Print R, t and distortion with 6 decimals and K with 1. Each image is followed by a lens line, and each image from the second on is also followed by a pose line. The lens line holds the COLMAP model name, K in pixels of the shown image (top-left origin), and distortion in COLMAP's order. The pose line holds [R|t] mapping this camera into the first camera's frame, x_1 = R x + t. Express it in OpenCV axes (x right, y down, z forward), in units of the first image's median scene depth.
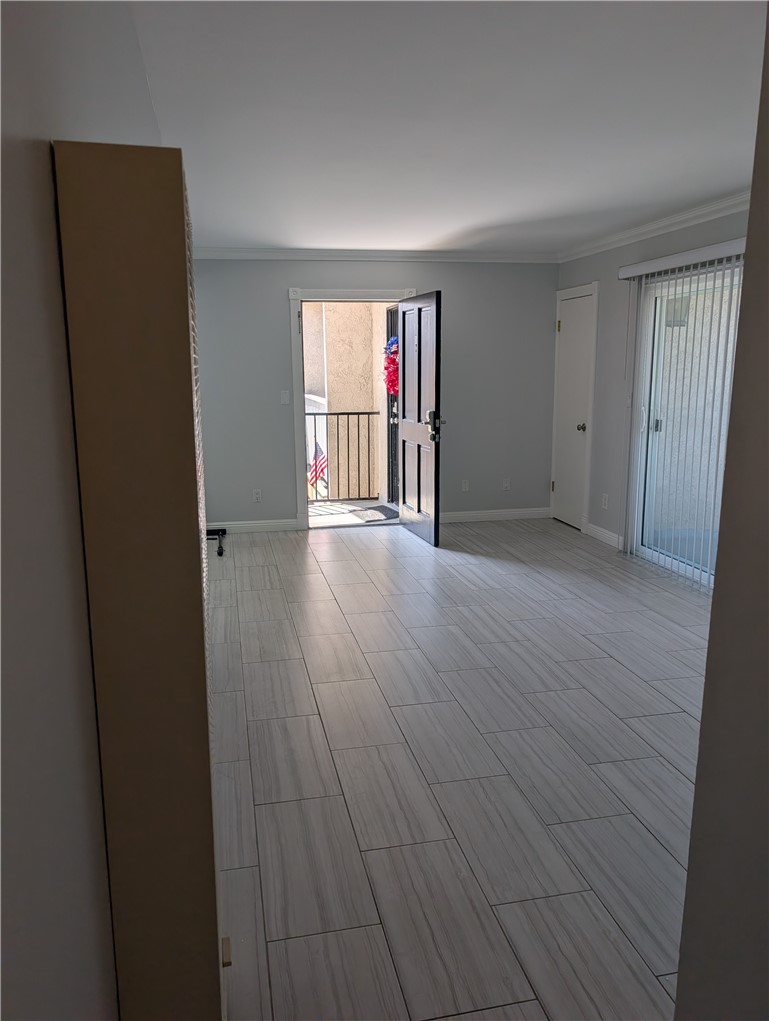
lens RADIAL K [[735.7, 0, 371.2], [0, 735.7, 524.2], [0, 0, 1]] dist [0.017859, -0.015156]
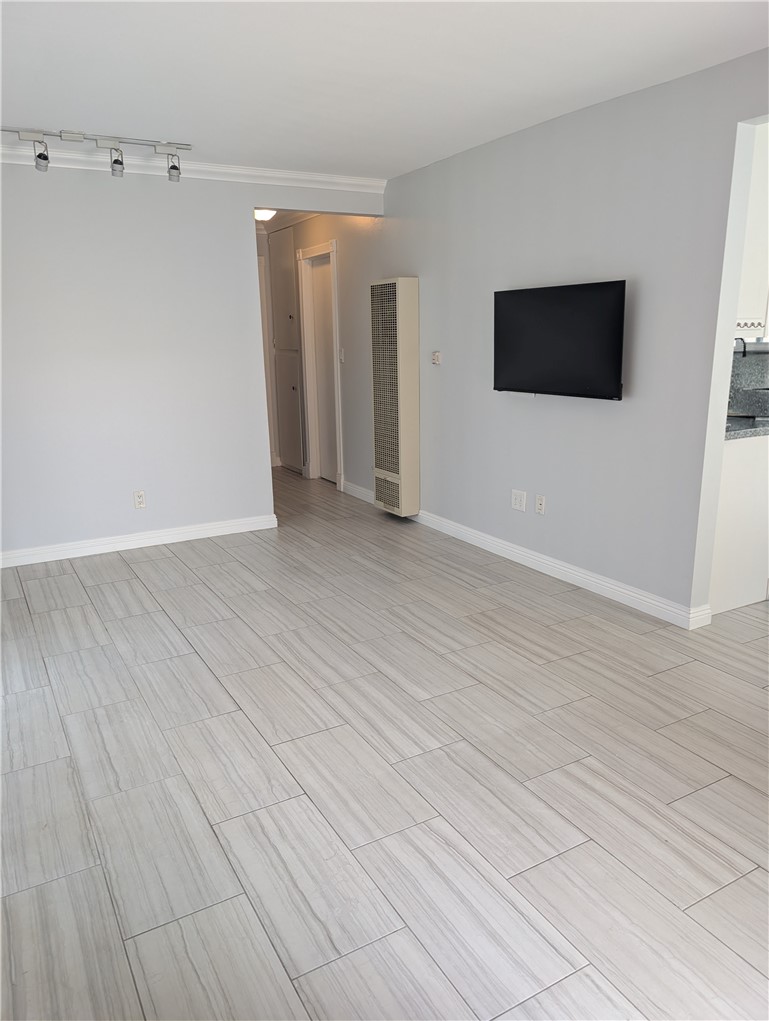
lens RADIAL K [[735.7, 0, 379.6], [0, 735.7, 514.6], [0, 0, 1]] dist [0.017859, -0.015156]
pose [[-0.952242, 0.095973, -0.289871, 0.436894], [-0.041892, 0.899283, 0.435357, -0.414065], [0.302458, 0.426709, -0.852314, 1.965033]]
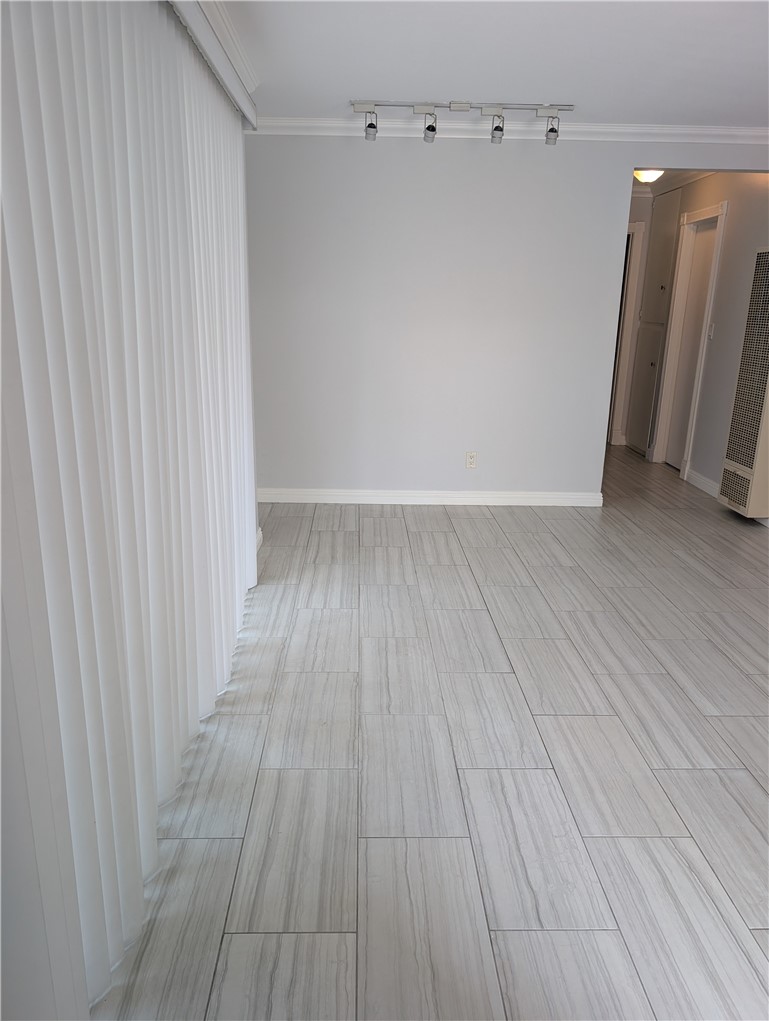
lens RADIAL K [[735.7, 0, 378.9], [0, 735.7, 523.3], [0, 0, 1]] dist [0.017859, -0.015156]
pose [[-0.983918, -0.063842, 0.166825, 0.385323], [0.025010, 0.875509, 0.482553, -0.411916], [-0.176863, 0.478965, -0.859832, 1.977788]]
